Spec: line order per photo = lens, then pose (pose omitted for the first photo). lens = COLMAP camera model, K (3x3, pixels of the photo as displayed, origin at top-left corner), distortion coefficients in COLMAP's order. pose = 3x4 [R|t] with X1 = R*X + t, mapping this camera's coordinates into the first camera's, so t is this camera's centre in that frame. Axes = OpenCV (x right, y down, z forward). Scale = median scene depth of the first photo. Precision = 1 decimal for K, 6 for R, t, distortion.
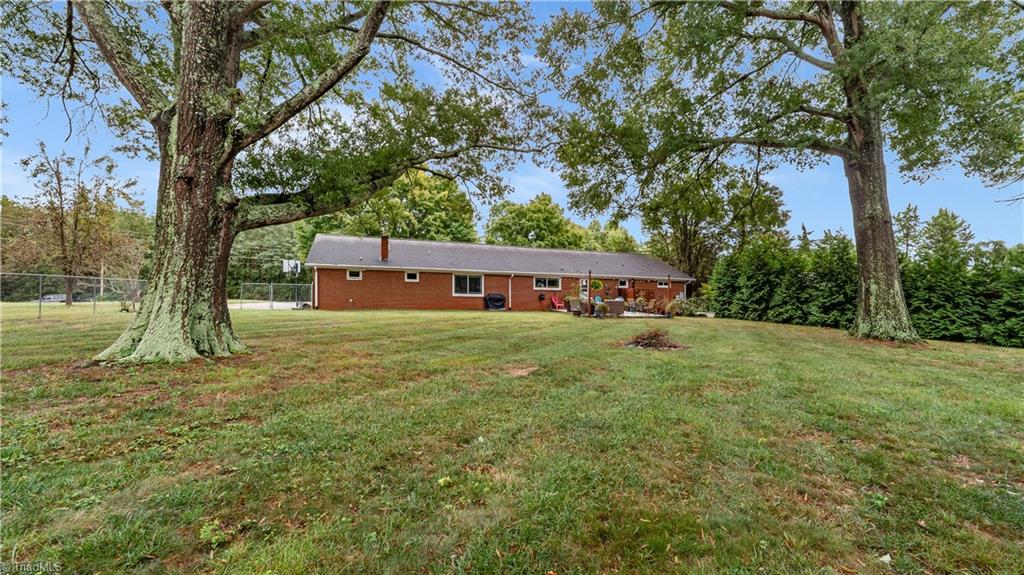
lens RADIAL K [[424.0, 0, 504.2], [0, 424.0, 262.0], [0, 0, 1]] dist [-0.002388, 0.002226]
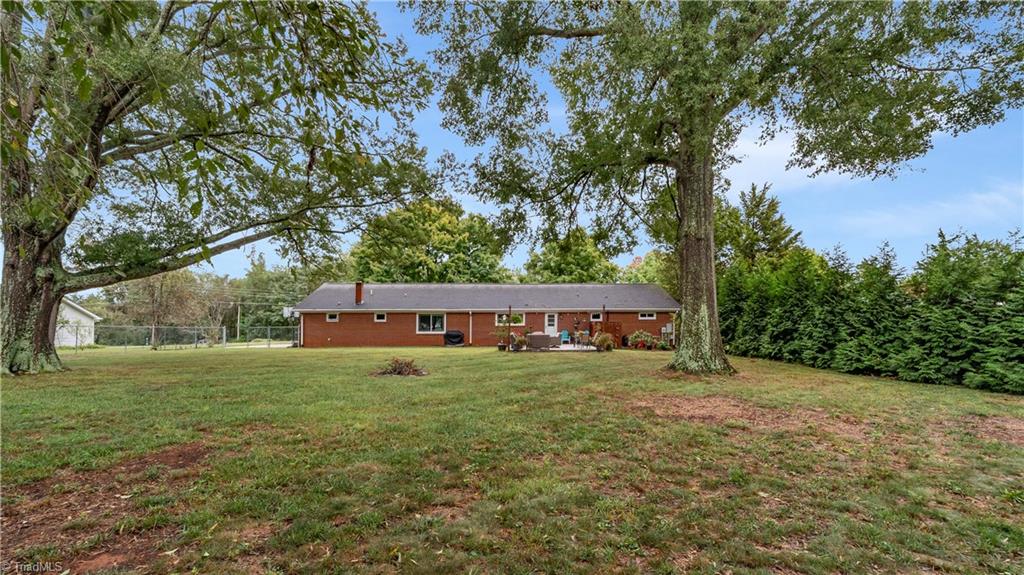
lens RADIAL K [[424.0, 0, 504.3], [0, 424.0, 282.7], [0, 0, 1]] dist [-0.002388, 0.002226]
pose [[0.947432, -0.060001, -0.314281, 0.495823], [0.047422, 0.997744, -0.047525, 0.012375], [0.316423, 0.030123, 0.948140, 0.018032]]
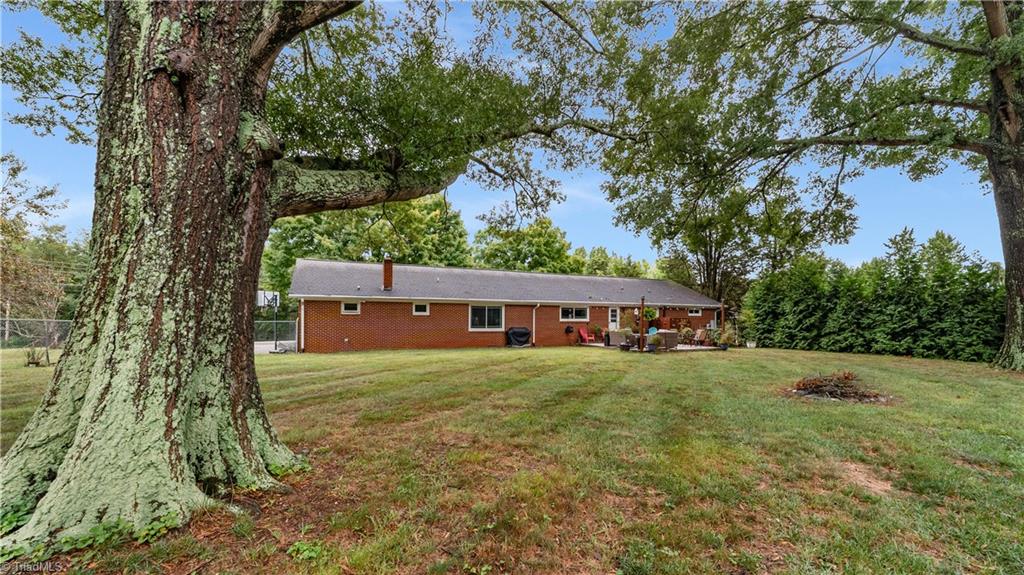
lens RADIAL K [[424.0, 0, 503.7], [0, 424.0, 285.1], [0, 0, 1]] dist [-0.002388, 0.002226]
pose [[0.994745, -0.014318, 0.101380, -0.149416], [0.016393, 0.999672, -0.019667, 0.007703], [-0.101065, 0.021225, 0.994653, 0.175412]]
